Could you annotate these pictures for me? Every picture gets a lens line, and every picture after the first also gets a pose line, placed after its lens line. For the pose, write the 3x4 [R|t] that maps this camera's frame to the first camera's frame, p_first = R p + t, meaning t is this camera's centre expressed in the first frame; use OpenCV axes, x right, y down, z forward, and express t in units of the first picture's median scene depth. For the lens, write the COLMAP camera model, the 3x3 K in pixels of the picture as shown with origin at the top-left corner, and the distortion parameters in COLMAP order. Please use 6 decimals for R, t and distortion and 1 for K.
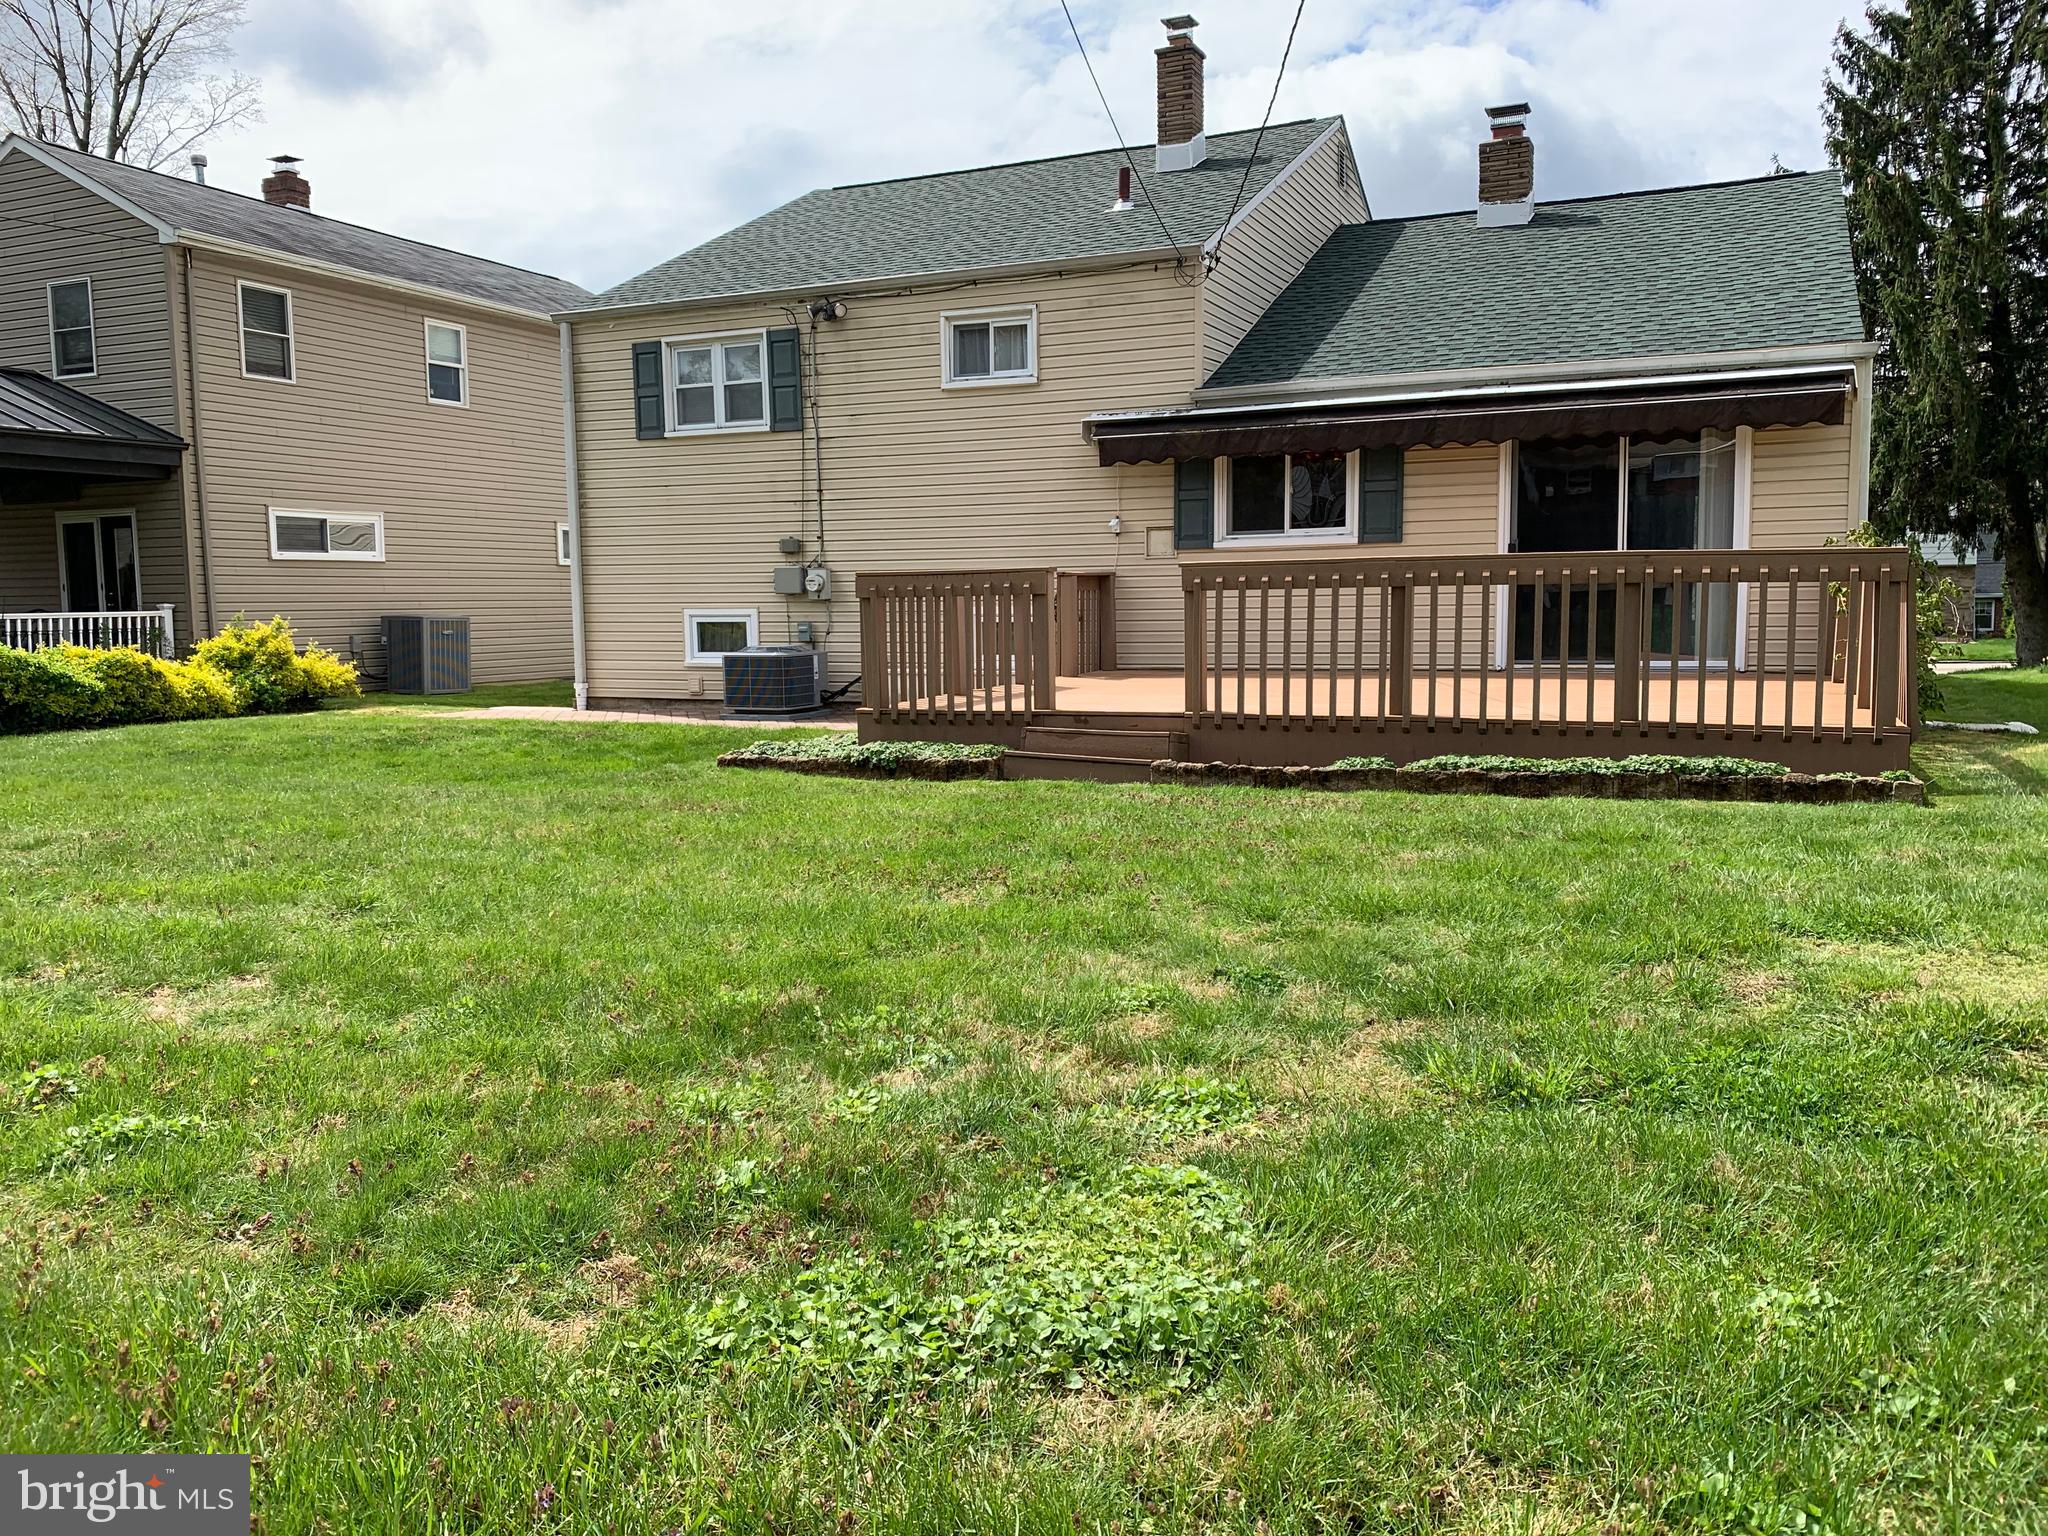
lens RADIAL K [[1553.8, 0, 1043.7], [0, 1553.8, 762.1], [0, 0, 1]] dist [0.029730, -0.020630]
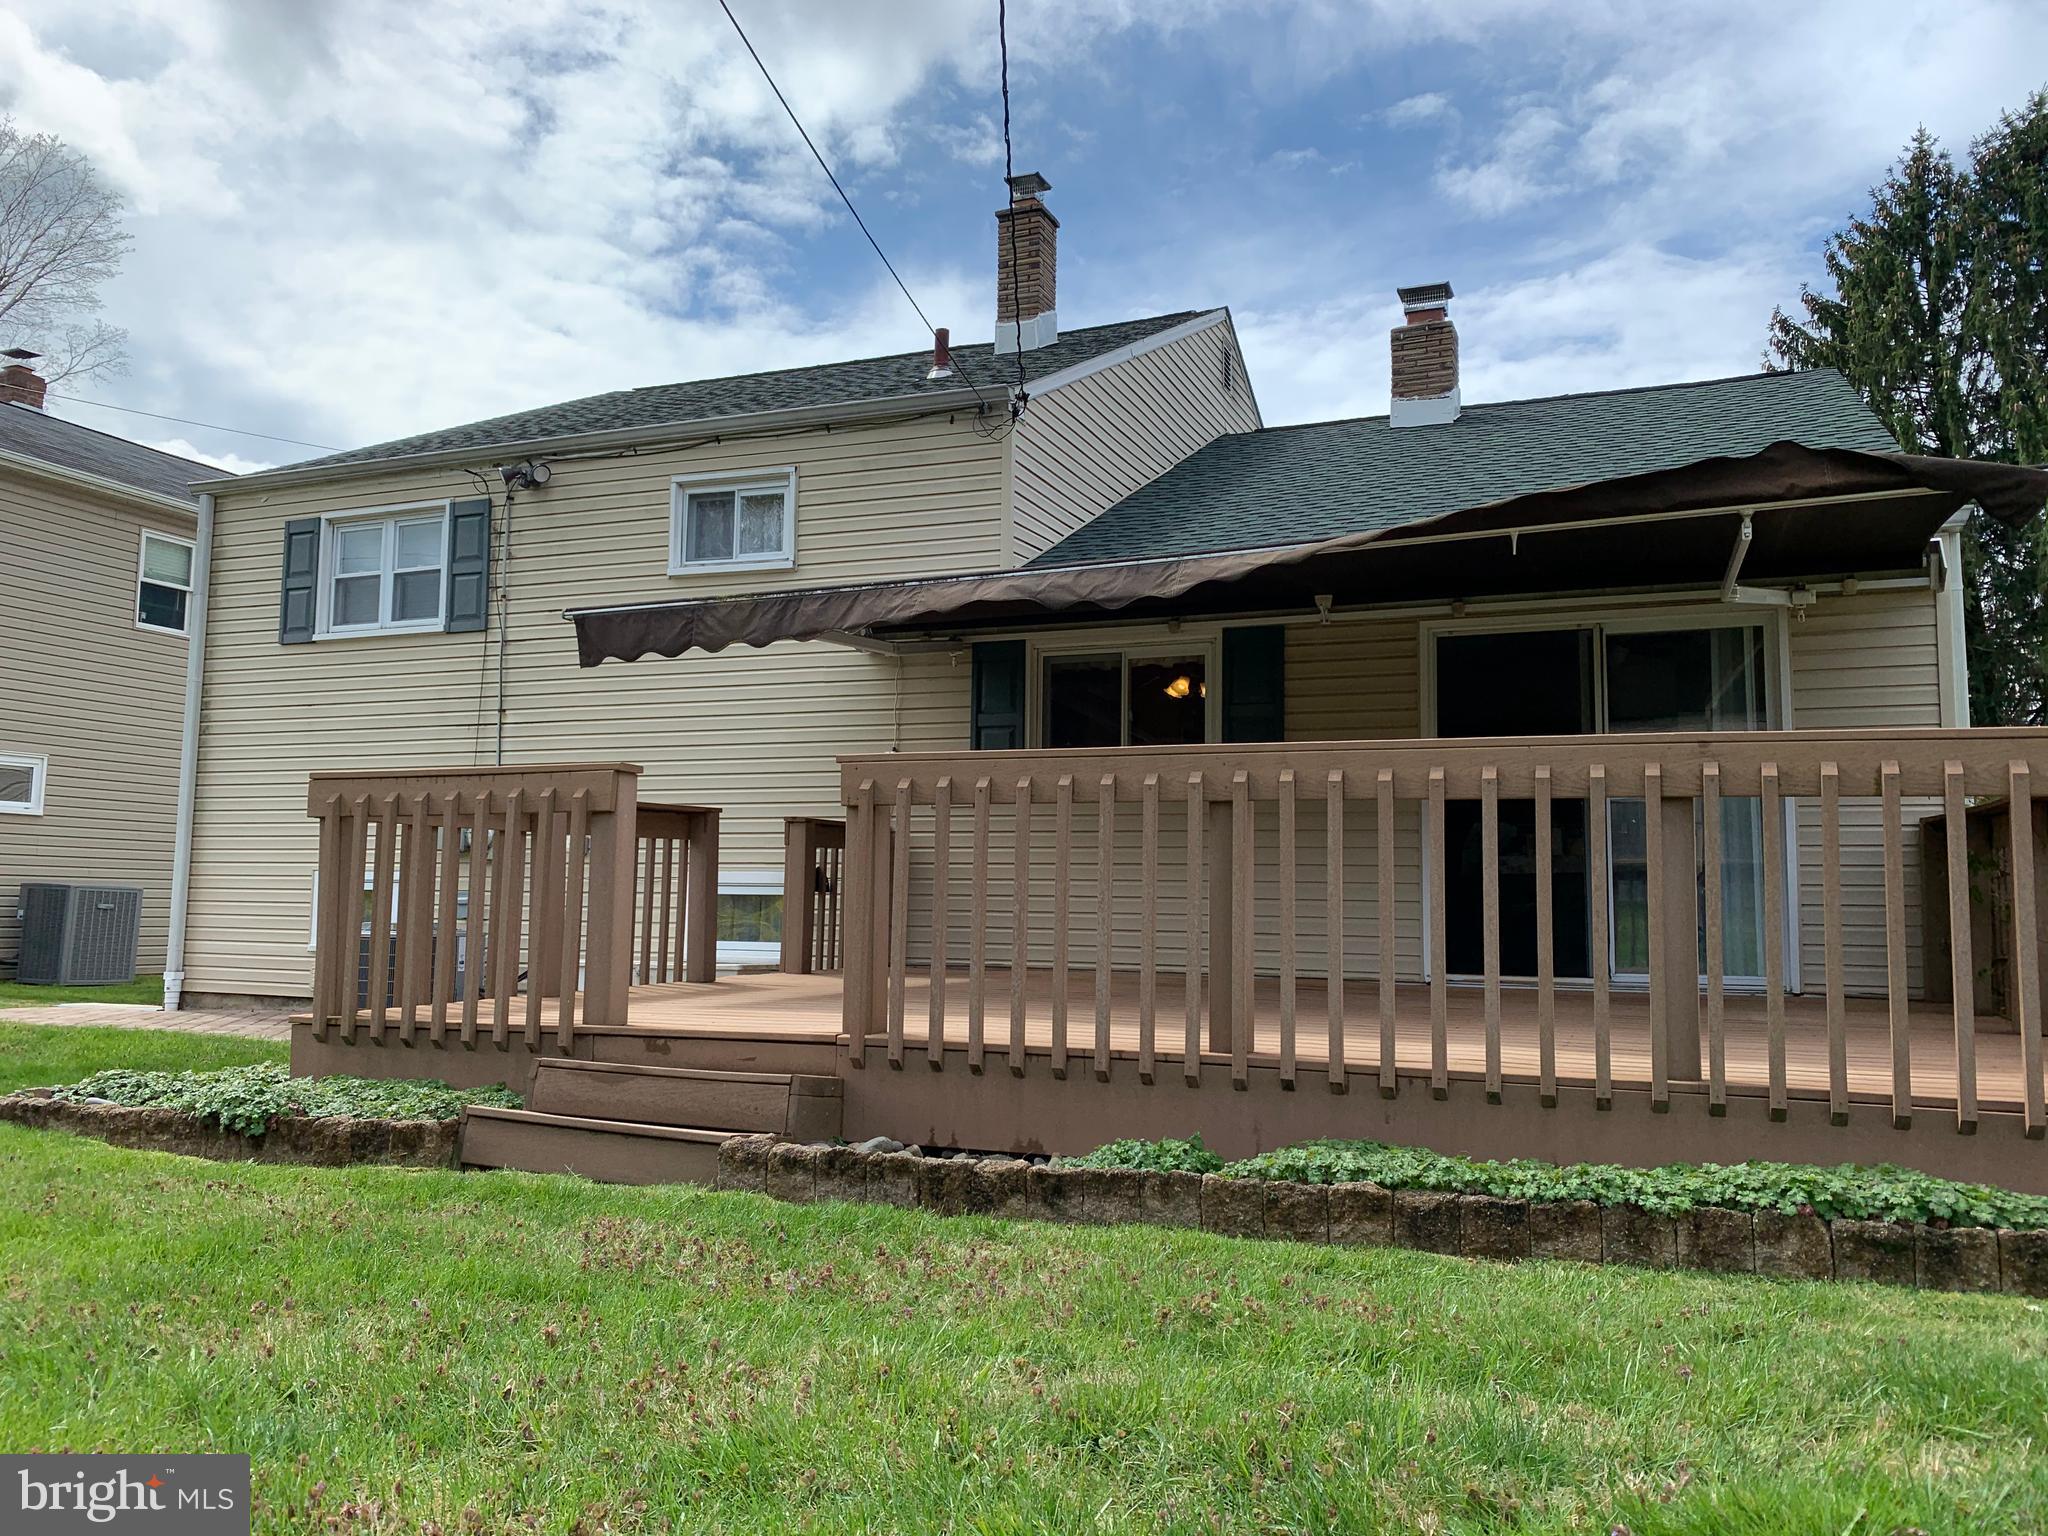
lens RADIAL K [[1553.8, 0, 1036.9], [0, 1553.8, 755.4], [0, 0, 1]] dist [0.029730, -0.020630]
pose [[0.999185, 0.029475, 0.027567, 0.086762], [-0.023291, 0.978992, -0.202563, -0.012251], [-0.032959, 0.201756, 0.978881, 0.280899]]
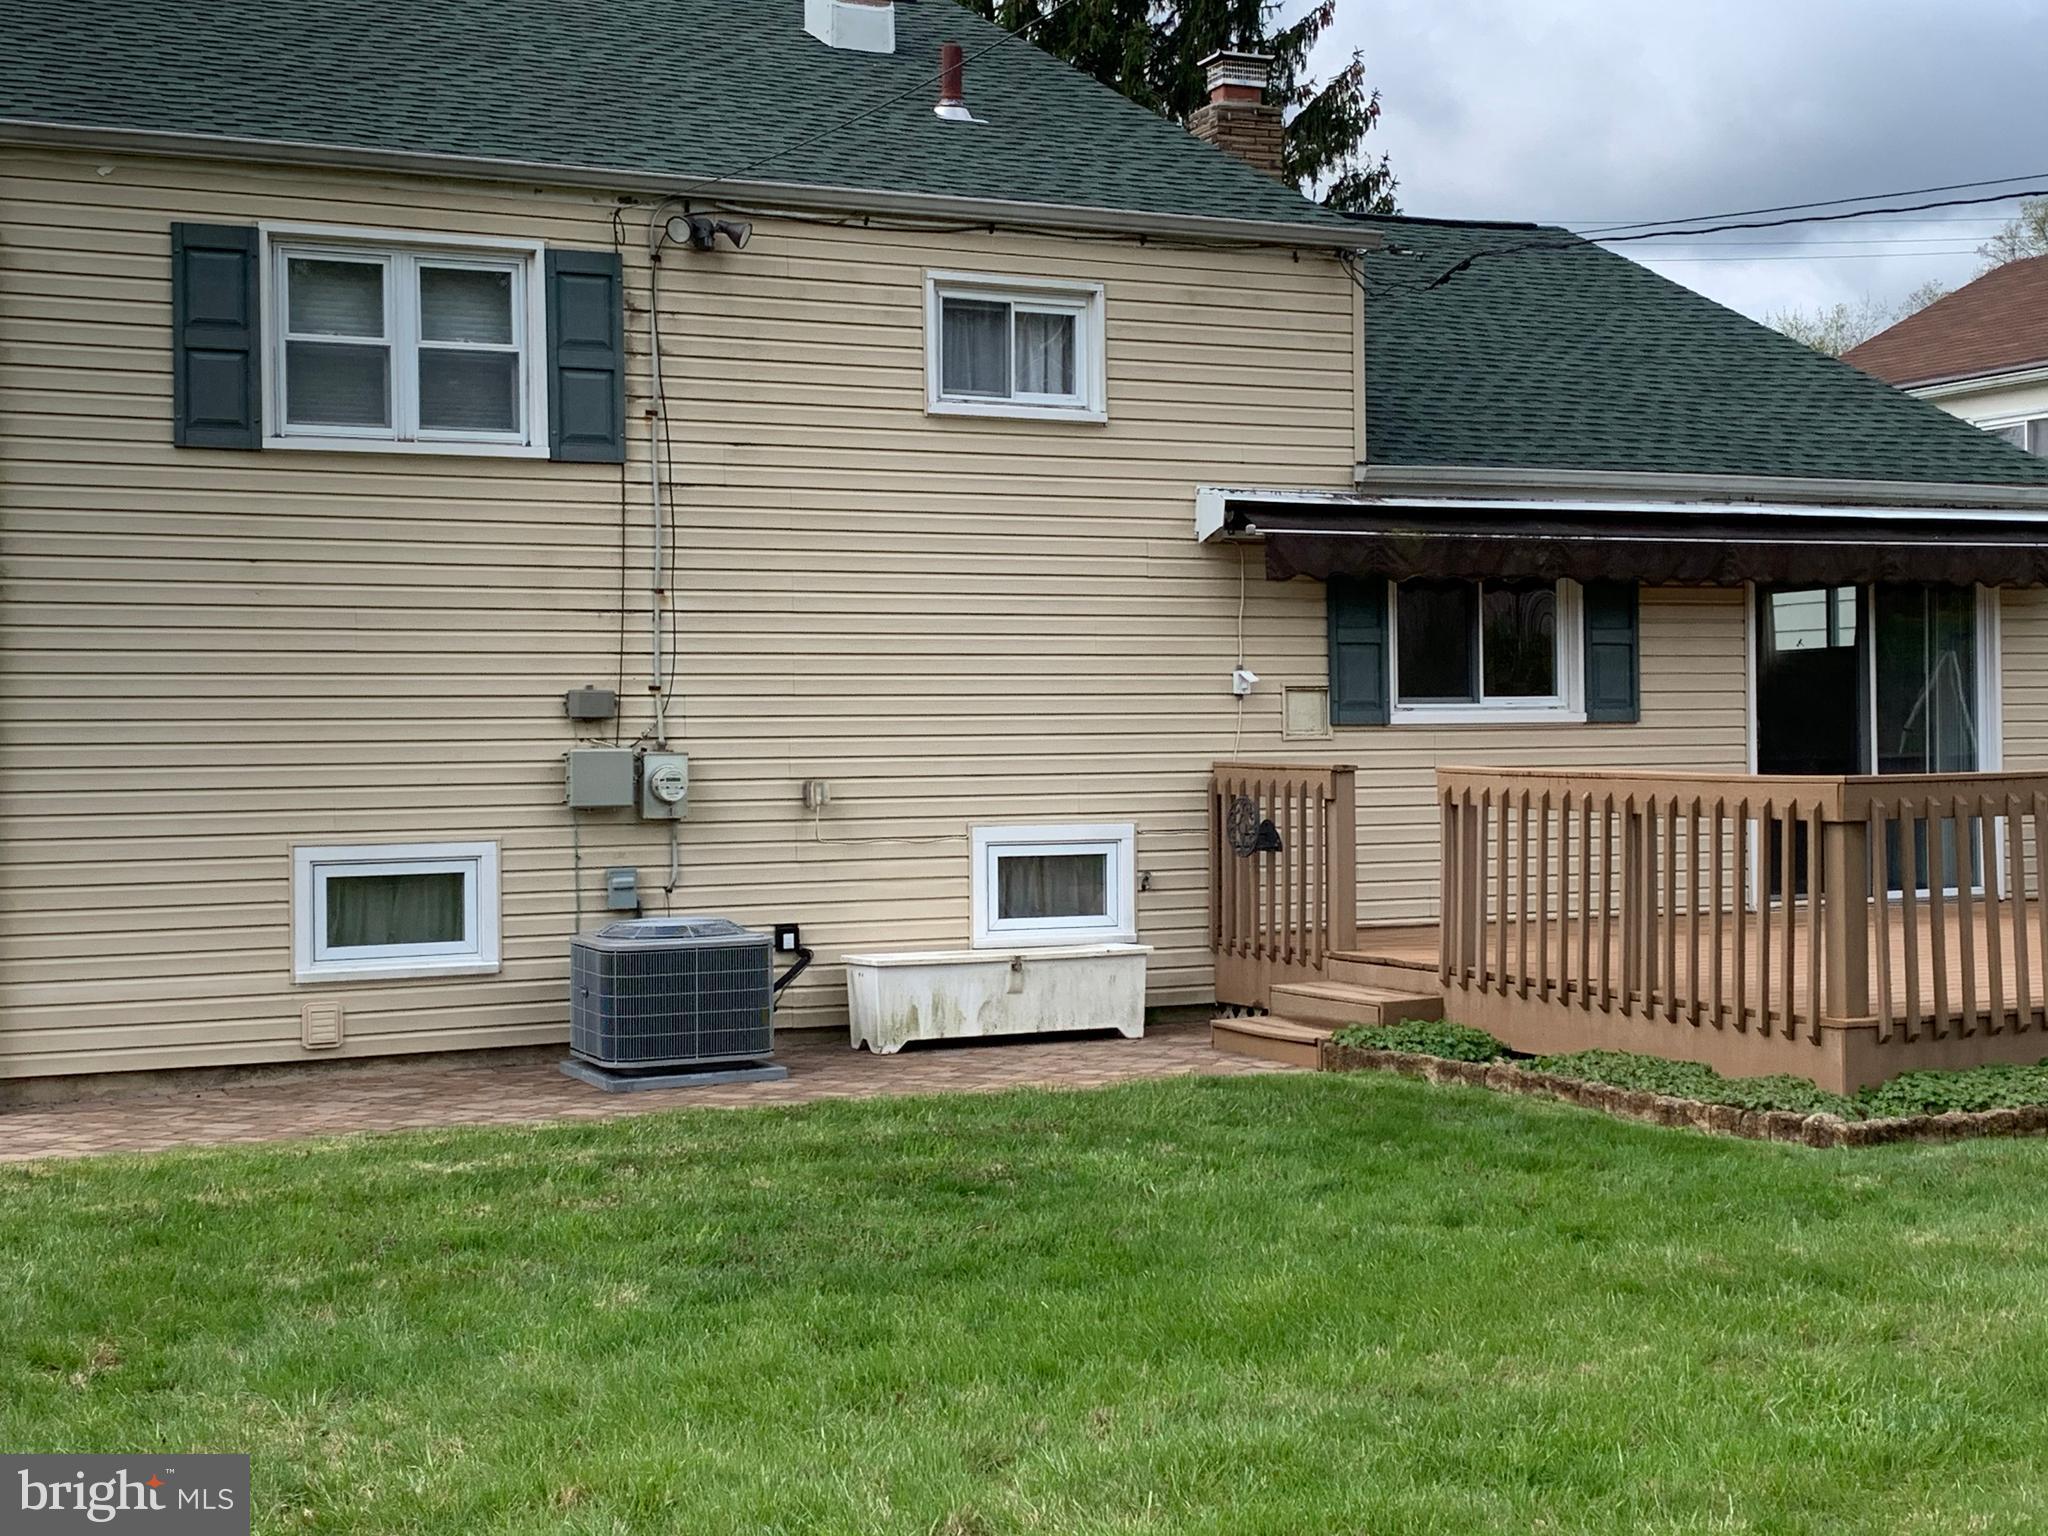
lens RADIAL K [[2872.0, 0, 954.0], [0, 2872.0, 689.6], [0, 0, 1]] dist [0.089727, 0.000000]
pose [[0.646633, 0.018401, 0.762579, -0.753690], [0.084047, 0.991903, -0.095203, -0.053801], [-0.758156, 0.125654, 0.639851, 0.374284]]
